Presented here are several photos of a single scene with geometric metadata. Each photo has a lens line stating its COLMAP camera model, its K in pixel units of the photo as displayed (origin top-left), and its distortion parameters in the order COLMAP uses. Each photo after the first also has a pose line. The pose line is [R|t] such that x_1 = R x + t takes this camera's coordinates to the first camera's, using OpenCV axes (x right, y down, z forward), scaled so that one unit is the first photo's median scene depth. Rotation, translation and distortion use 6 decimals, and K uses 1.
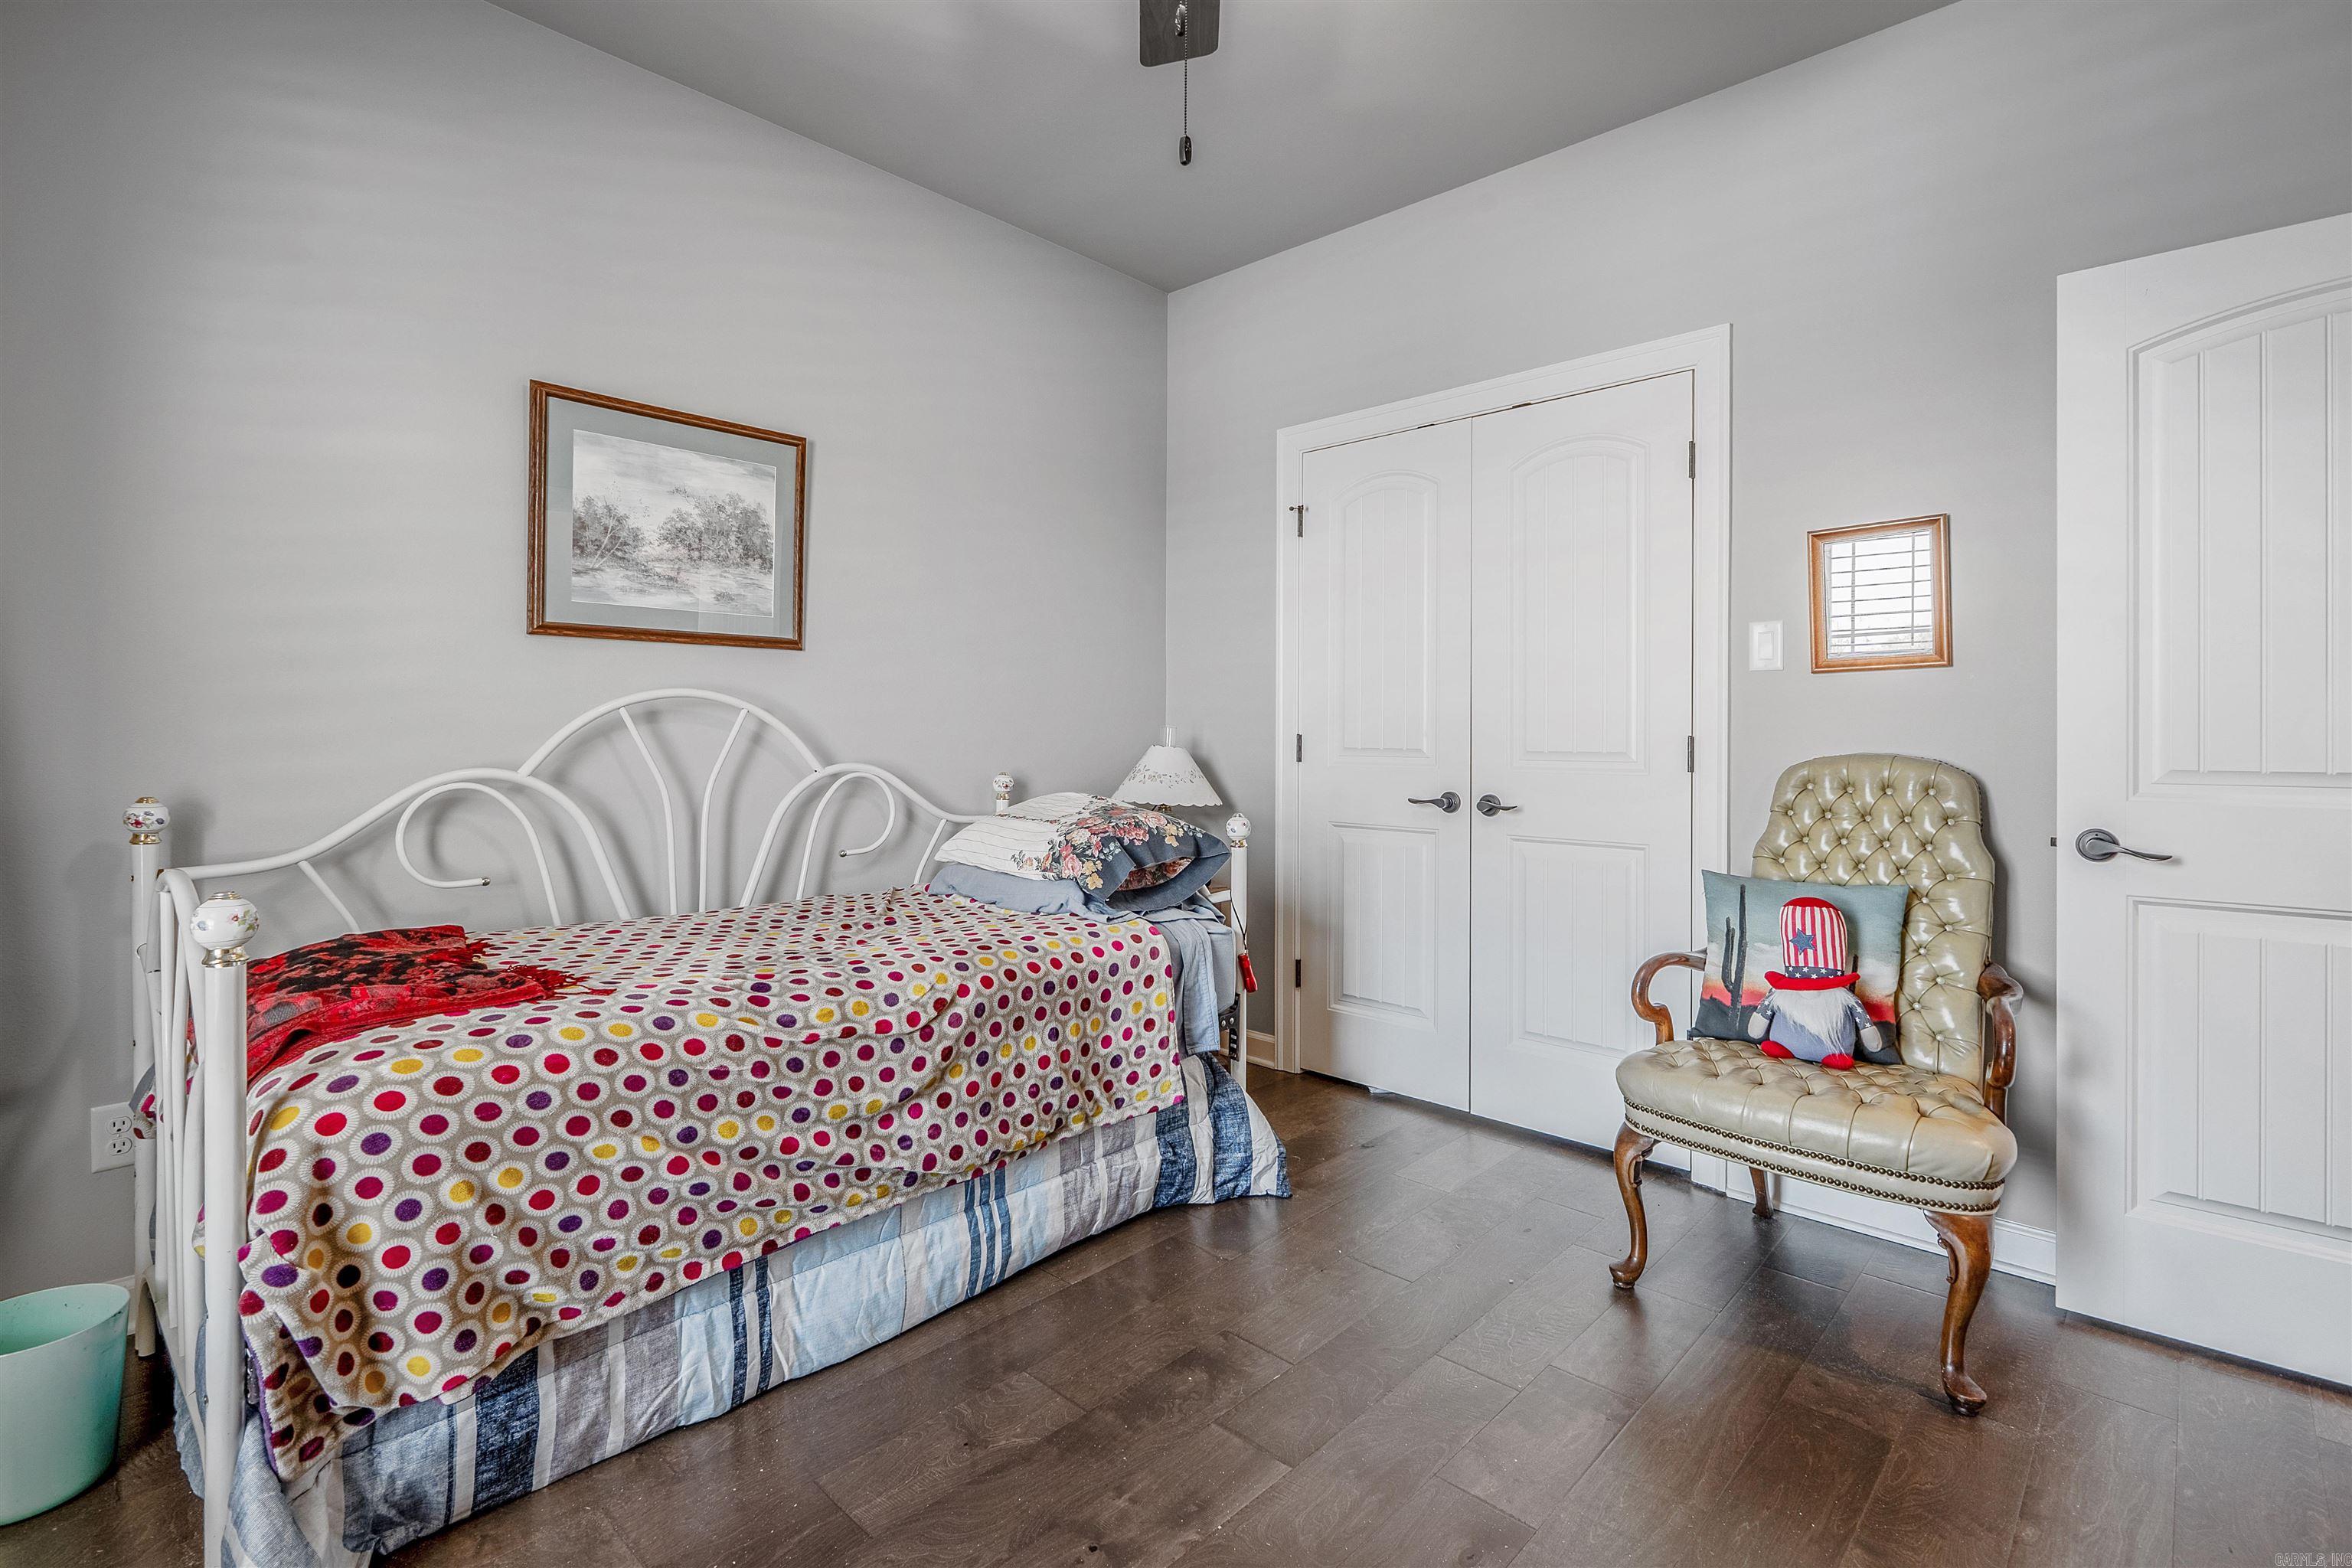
lens RADIAL K [[1103.8, 0, 1168.9], [0, 1103.8, 728.3], [0, 0, 1]] dist [-0.013887, -0.001762]
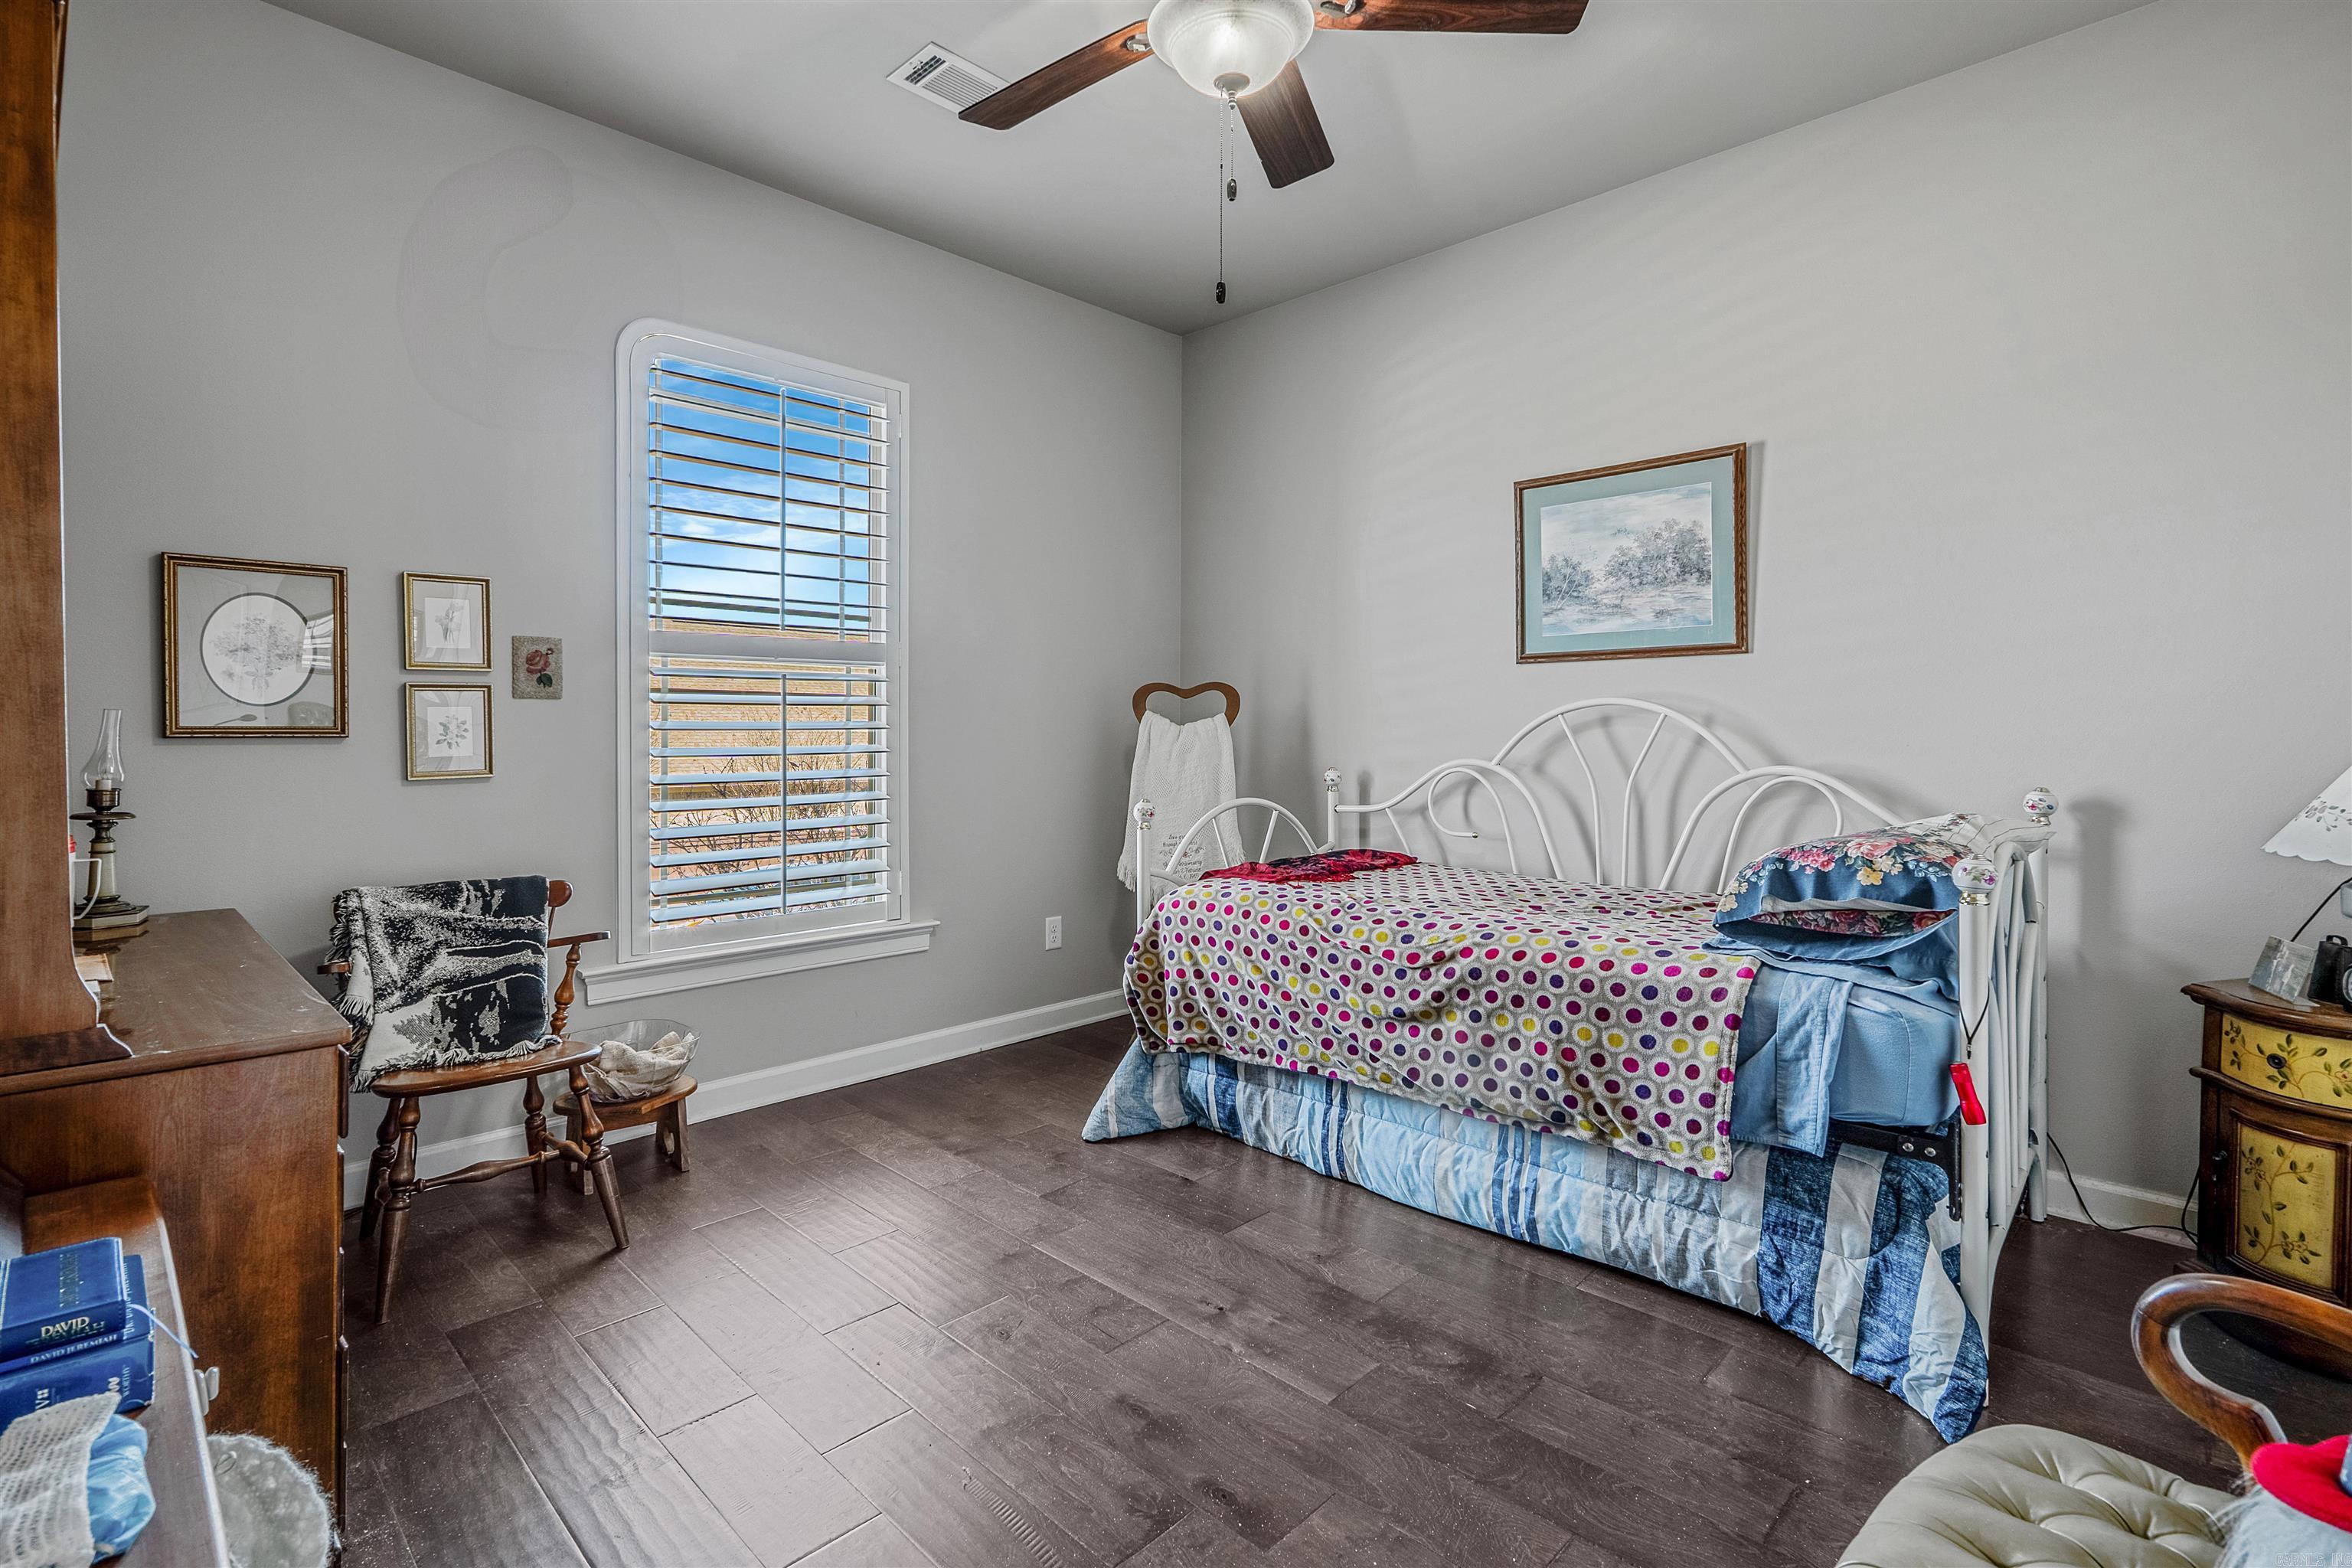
lens RADIAL K [[1103.8, 0, 1155.3], [0, 1103.8, 734.3], [0, 0, 1]] dist [-0.013887, -0.001762]
pose [[-0.043759, -0.004318, -0.999033, 0.865055], [0.000604, 0.999990, -0.004348, 0.009372], [0.999042, -0.000794, -0.043756, 0.624795]]
